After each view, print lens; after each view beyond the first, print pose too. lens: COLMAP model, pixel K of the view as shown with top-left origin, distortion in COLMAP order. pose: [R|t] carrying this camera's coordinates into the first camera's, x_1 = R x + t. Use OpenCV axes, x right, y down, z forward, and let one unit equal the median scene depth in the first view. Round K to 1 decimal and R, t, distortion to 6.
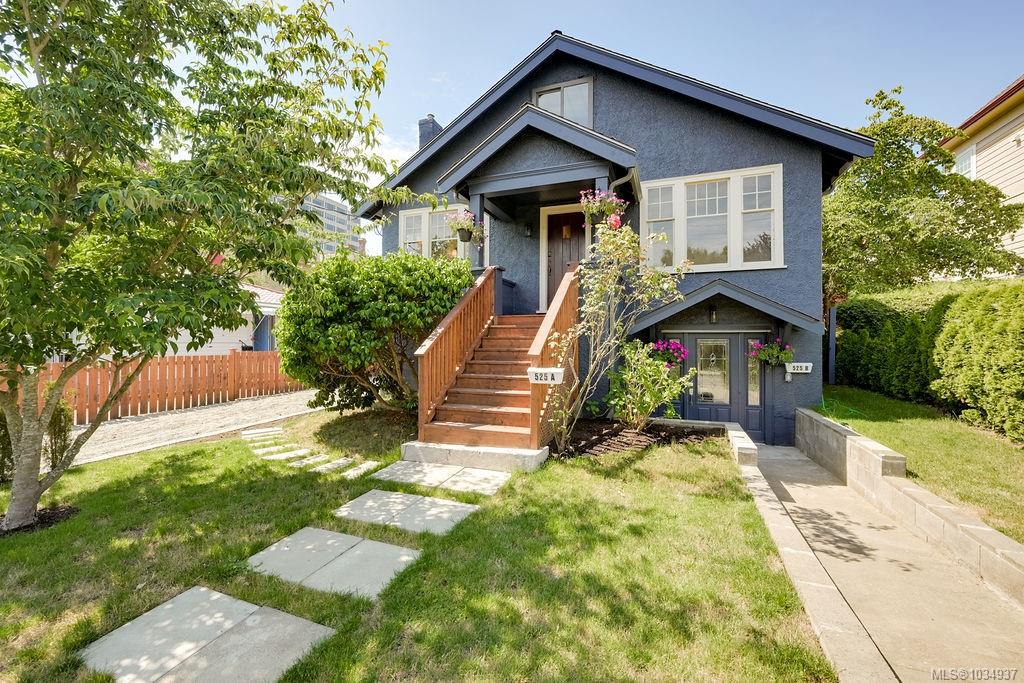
lens RADIAL K [[413.7, 0, 512.0], [0, 413.7, 341.5], [0, 0, 1]] dist [-0.001222, 0.000013]
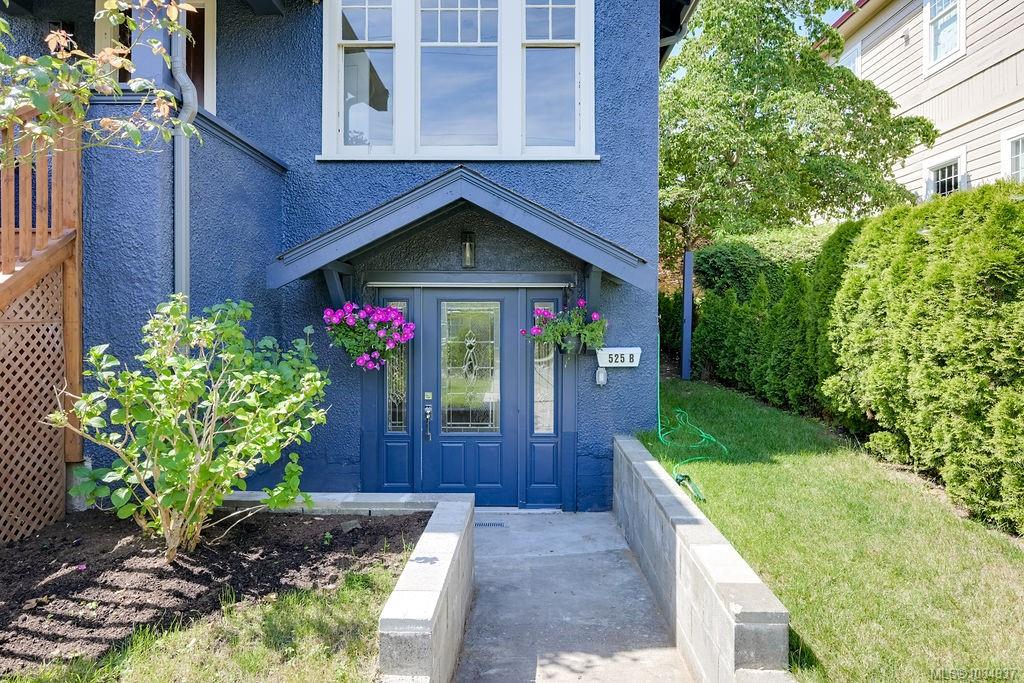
lens RADIAL K [[603.7, 0, 515.3], [0, 603.7, 325.2], [0, 0, 1]] dist [-0.000195, 0.000074]
pose [[0.940877, -0.006668, 0.338683, 0.365127], [0.000304, 0.999822, 0.018841, 0.011057], [-0.338748, -0.017624, 0.940712, 0.389795]]
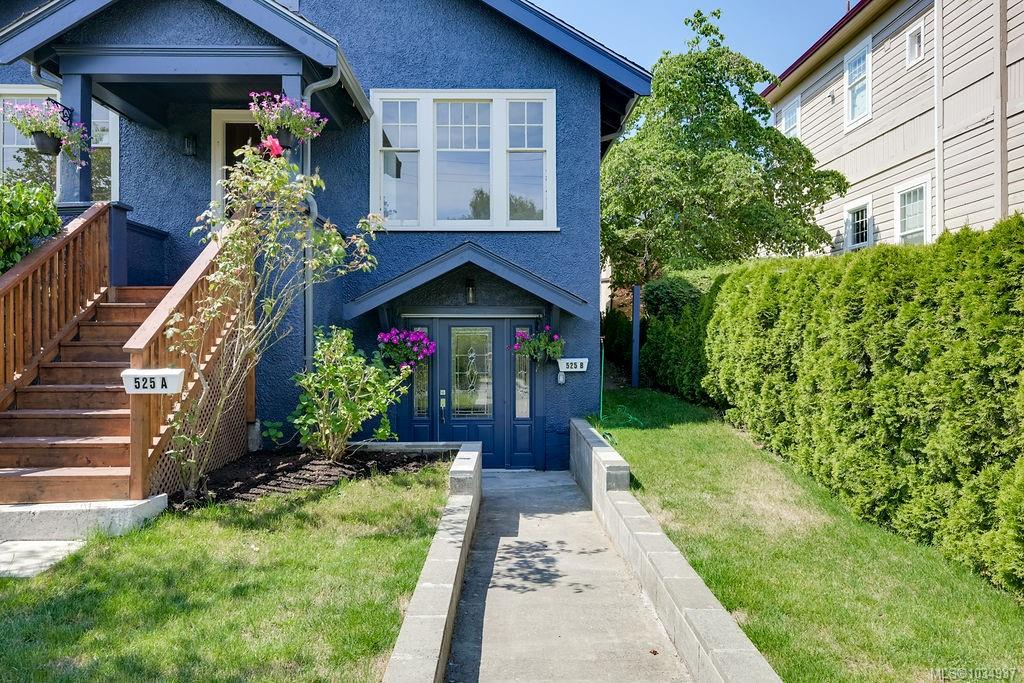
lens RADIAL K [[681.1, 0, 512.0], [0, 681.1, 341.5], [0, 0, 1]] dist [-0.001345, 0.000048]
pose [[0.929301, -0.006465, 0.369266, 0.151249], [0.003372, 0.999954, 0.009019, 0.010660], [-0.369307, -0.007136, 0.929280, -0.124459]]
